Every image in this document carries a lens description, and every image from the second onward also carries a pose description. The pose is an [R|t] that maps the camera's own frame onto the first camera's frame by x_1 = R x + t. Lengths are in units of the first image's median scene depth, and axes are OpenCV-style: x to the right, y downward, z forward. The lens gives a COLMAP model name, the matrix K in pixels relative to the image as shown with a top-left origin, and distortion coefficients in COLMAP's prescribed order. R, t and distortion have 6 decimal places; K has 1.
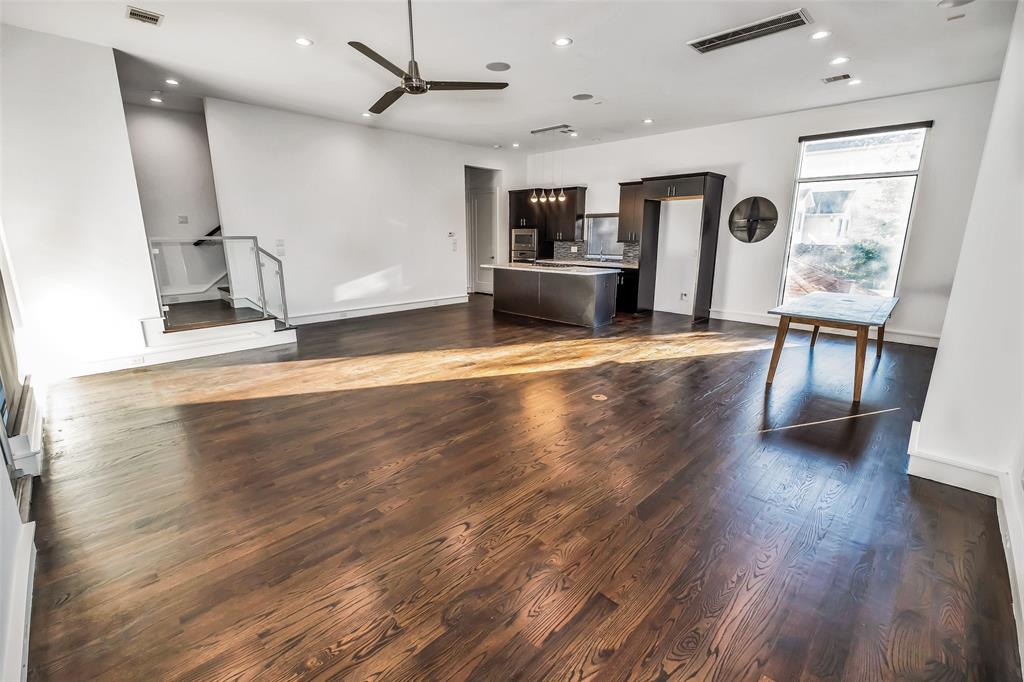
lens RADIAL K [[442.4, 0, 504.4], [0, 442.4, 337.2], [0, 0, 1]] dist [-0.000609, -0.000176]
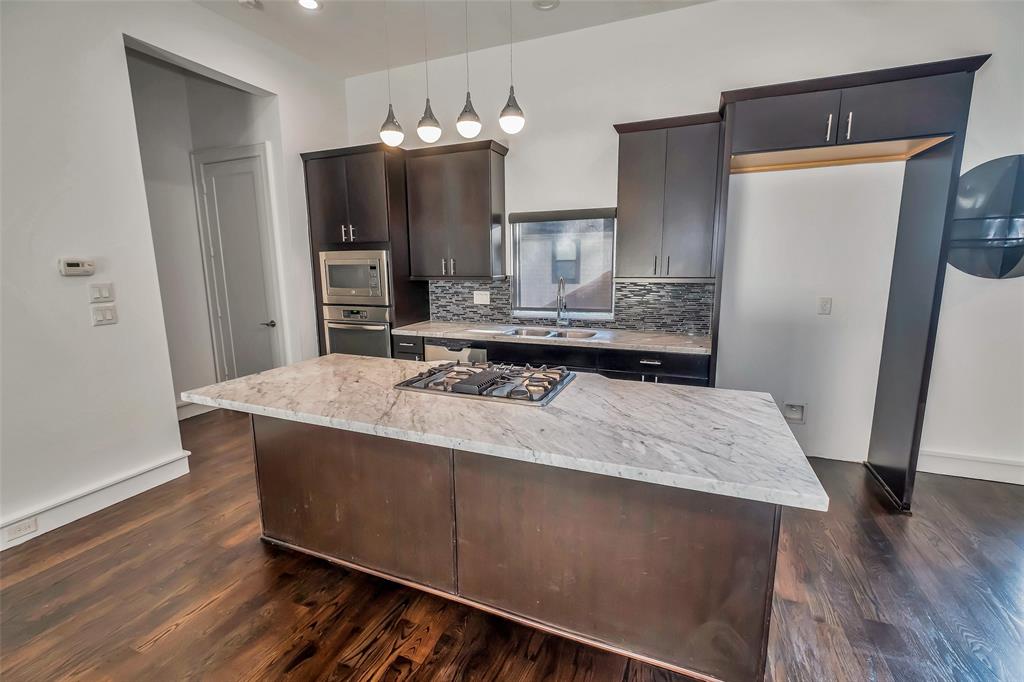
lens RADIAL K [[442.5, 0, 509.5], [0, 442.5, 337.4], [0, 0, 1]] dist [-0.003151, -0.000142]
pose [[0.918855, -0.078282, 0.386752, 0.017516], [0.101729, 0.993987, -0.040499, -0.156825], [-0.381256, 0.076557, 0.921294, 0.671808]]
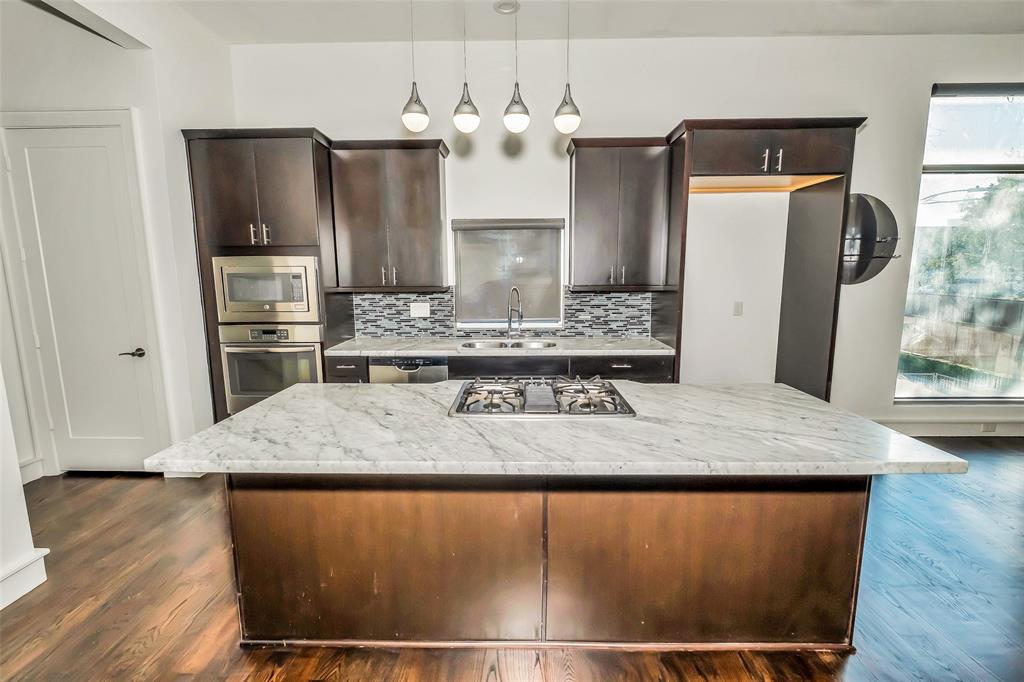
lens RADIAL K [[442.6, 0, 511.7], [0, 442.6, 338.4], [0, 0, 1]] dist [-0.003221, -0.000595]
pose [[0.710566, -0.110756, 0.694859, -0.062800], [0.167790, 0.985717, -0.014466, -0.172566], [-0.683332, 0.126870, 0.719000, 0.746948]]
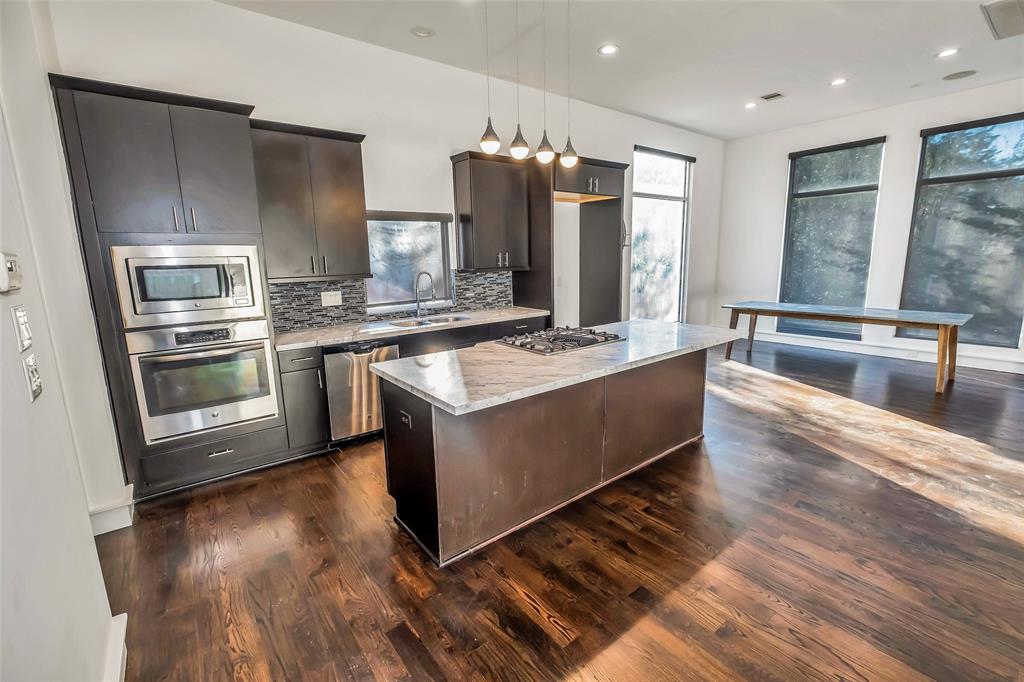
lens RADIAL K [[442.6, 0, 511.7], [0, 442.6, 338.4], [0, 0, 1]] dist [-0.003221, -0.000595]
pose [[0.111823, -0.190265, 0.975343, -0.233803], [0.248194, 0.955741, 0.157986, -0.208429], [-0.962235, 0.224408, 0.154096, 0.886083]]
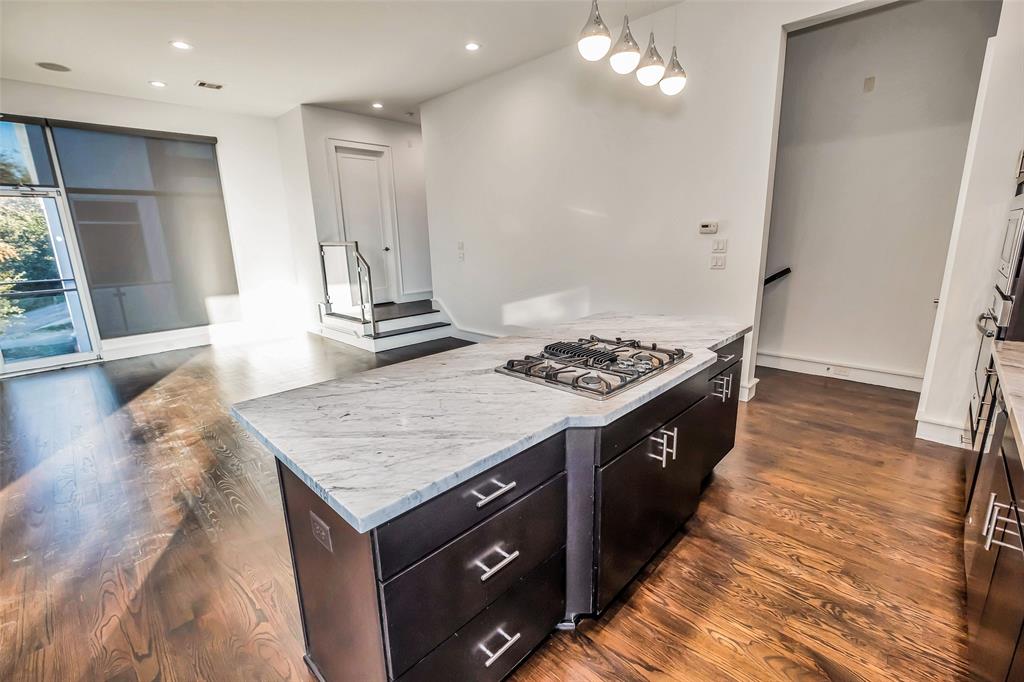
lens RADIAL K [[442.5, 0, 509.5], [0, 442.5, 337.4], [0, 0, 1]] dist [-0.003151, -0.000142]
pose [[0.019052, 0.221473, -0.974980, 0.306482], [-0.201525, 0.955994, 0.213222, -0.193018], [0.979298, 0.192421, 0.062846, 0.844605]]
